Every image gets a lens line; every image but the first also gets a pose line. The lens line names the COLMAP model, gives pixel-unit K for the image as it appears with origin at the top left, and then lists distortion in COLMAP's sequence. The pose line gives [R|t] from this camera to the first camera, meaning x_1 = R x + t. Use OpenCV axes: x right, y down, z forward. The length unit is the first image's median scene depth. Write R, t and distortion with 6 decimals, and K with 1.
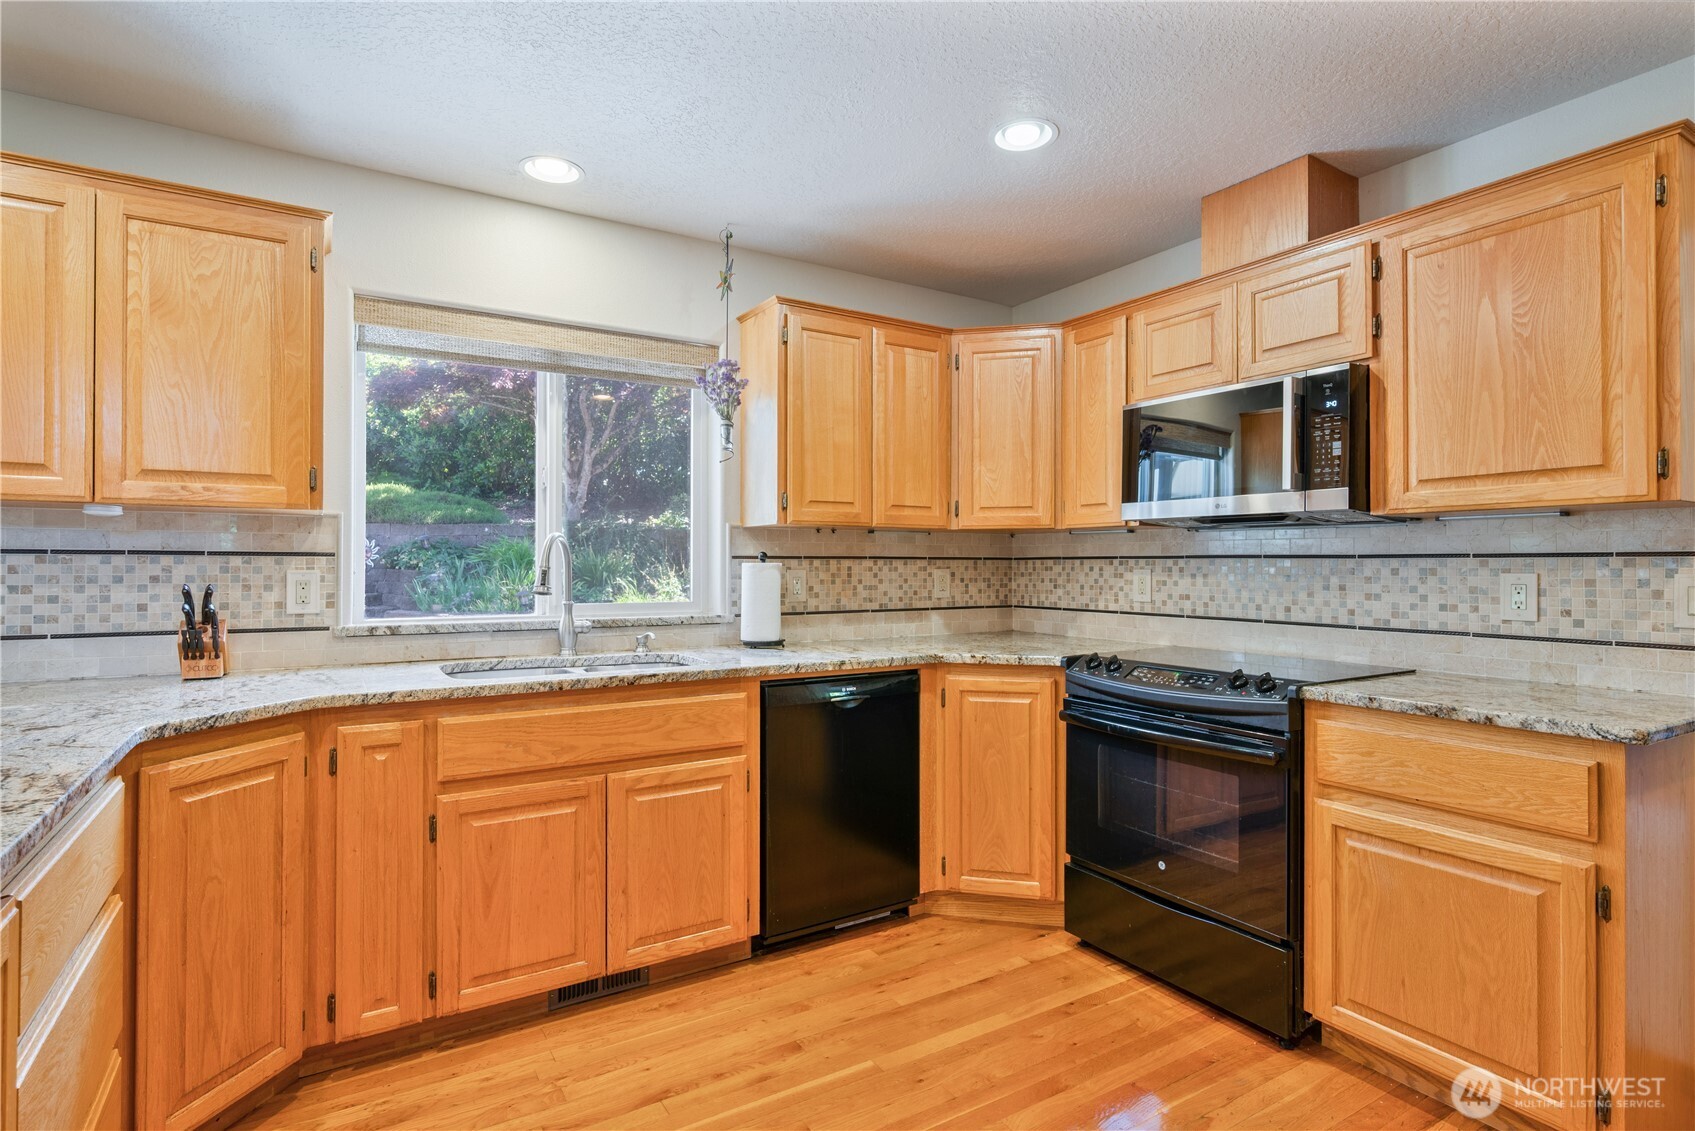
lens RADIAL K [[851.8, 0, 847.5], [0, 851.8, 567.2], [0, 0, 1]] dist [0.000390, 0.000050]
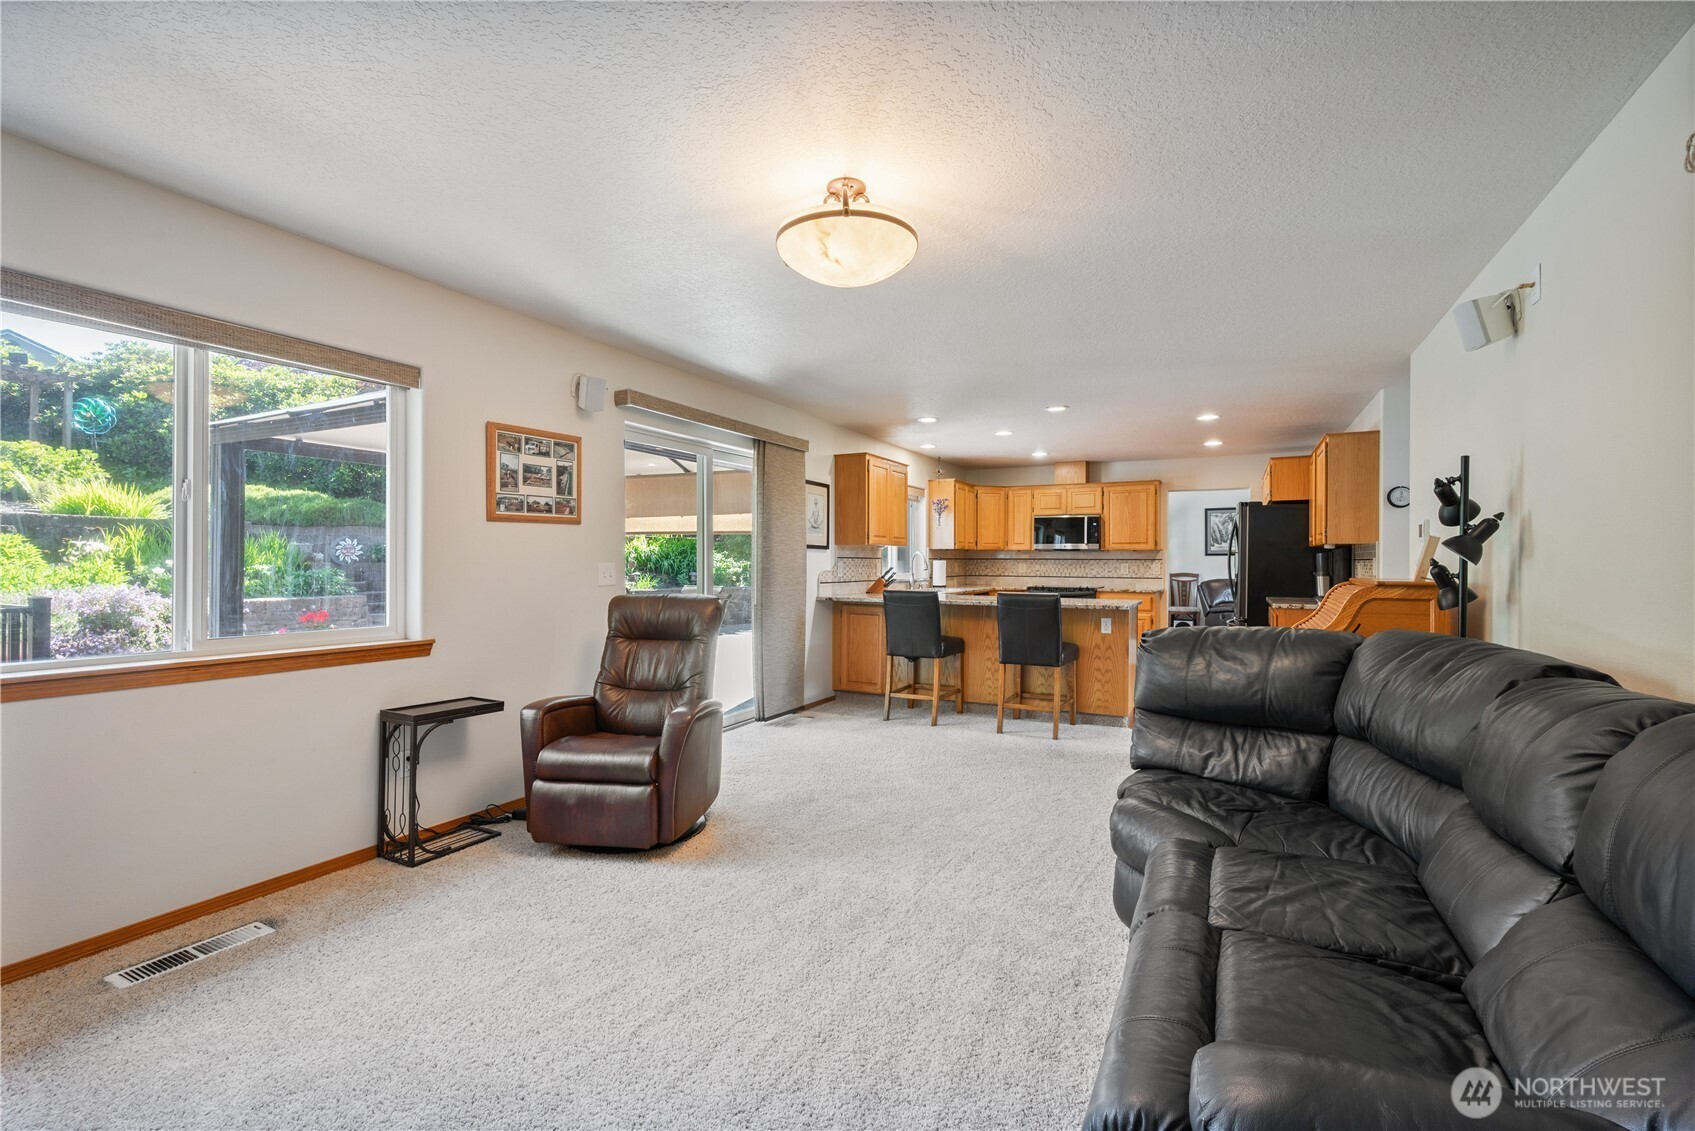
lens RADIAL K [[745.2, 0, 845.0], [0, 745.2, 562.2], [0, 0, 1]] dist [-0.000294, -0.000440]
pose [[0.856770, -0.000673, 0.515699, -2.606676], [-0.000988, 0.999995, 0.002946, -0.010901], [-0.515698, -0.003034, 0.856765, -1.669102]]
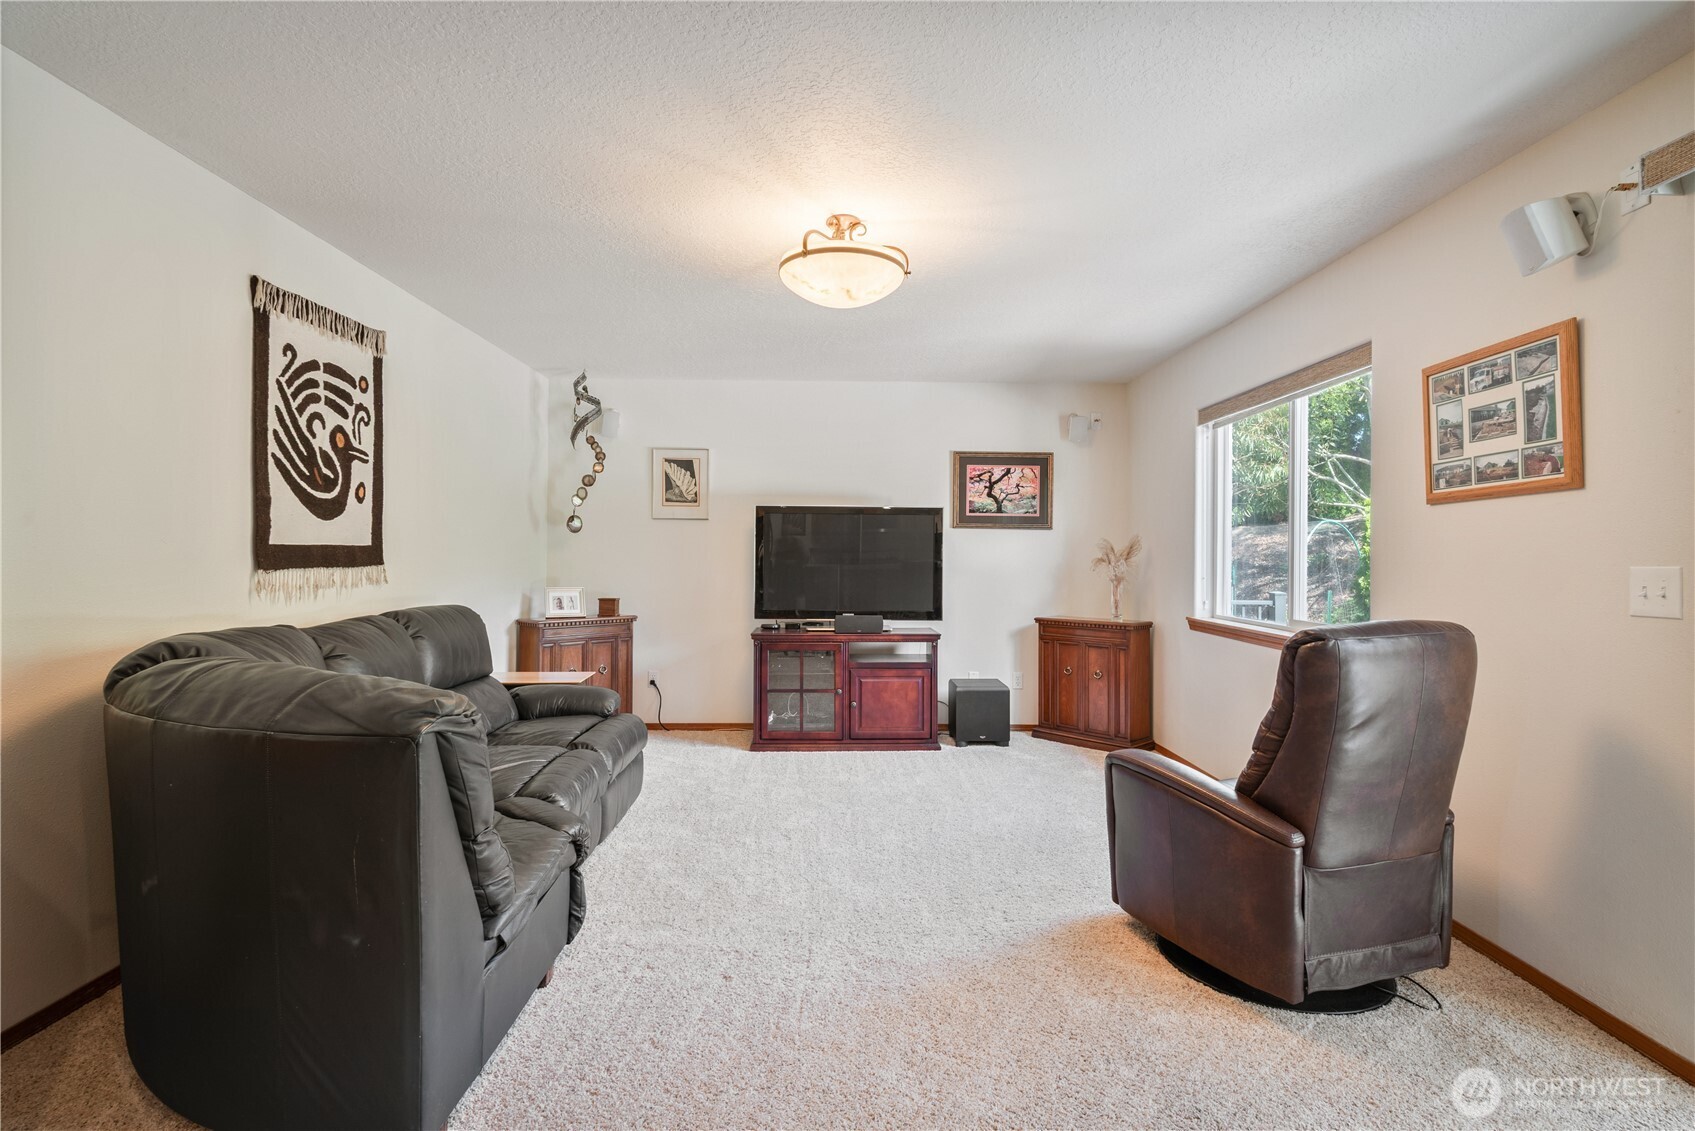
lens RADIAL K [[817.8, 0, 850.6], [0, 817.8, 544.2], [0, 0, 1]] dist [0.005438, -0.000671]
pose [[-0.513255, -0.019610, -0.858012, -0.878243], [-0.009516, 0.999808, -0.017158, -0.003278], [0.858184, -0.000641, -0.513342, -0.007741]]
